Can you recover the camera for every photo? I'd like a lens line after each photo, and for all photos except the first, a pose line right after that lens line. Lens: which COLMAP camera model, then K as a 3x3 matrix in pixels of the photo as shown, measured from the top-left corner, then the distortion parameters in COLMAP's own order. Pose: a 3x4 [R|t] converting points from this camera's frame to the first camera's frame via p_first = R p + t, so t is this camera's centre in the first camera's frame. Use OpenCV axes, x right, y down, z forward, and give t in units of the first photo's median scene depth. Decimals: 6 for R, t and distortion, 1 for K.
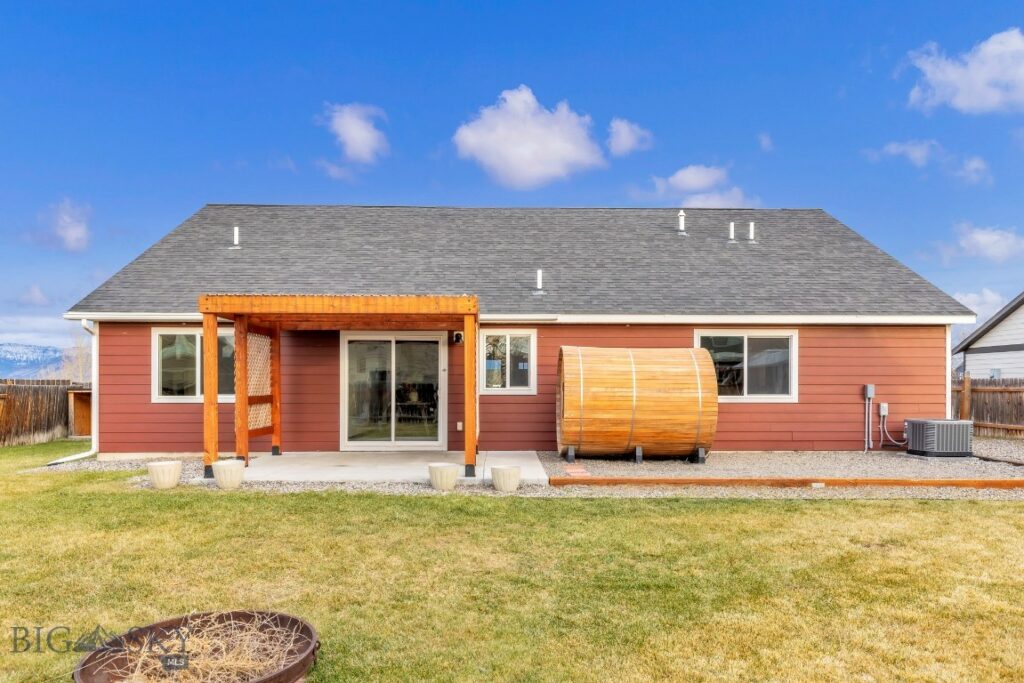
lens RADIAL K [[683.7, 0, 512.1], [0, 683.7, 373.6], [0, 0, 1]] dist [0.001992, -0.000343]
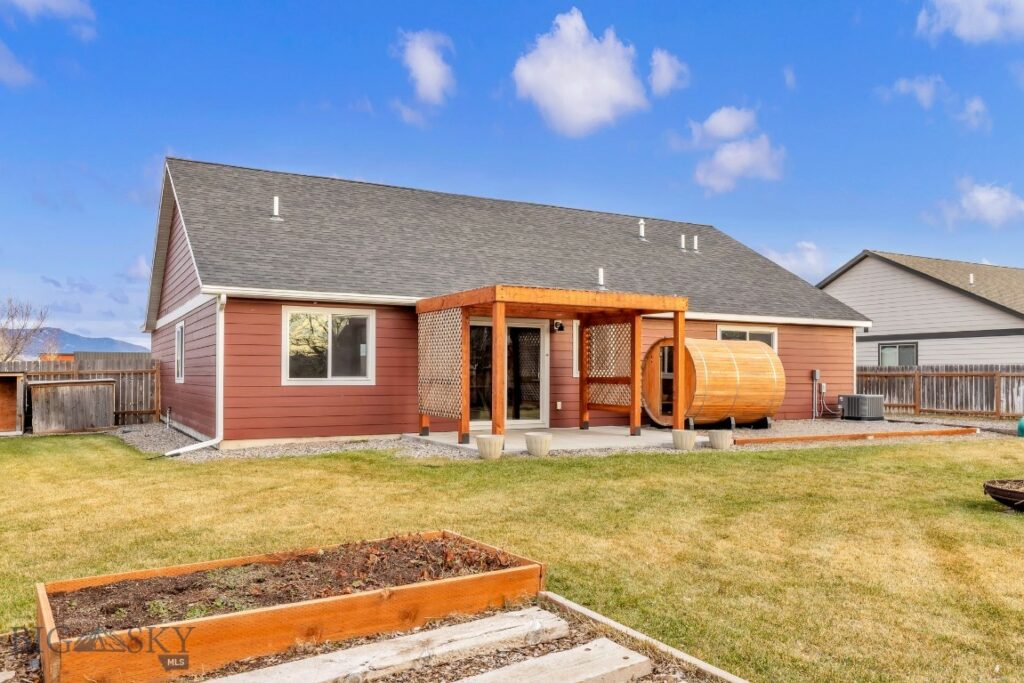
lens RADIAL K [[785.2, 0, 512.0], [0, 785.2, 341.5], [0, 0, 1]] dist [-0.002468, 0.001780]
pose [[0.887514, 0.020918, 0.460306, -0.742623], [-0.009996, 0.999608, -0.026153, 0.006976], [-0.460672, 0.018609, 0.887375, -0.102204]]
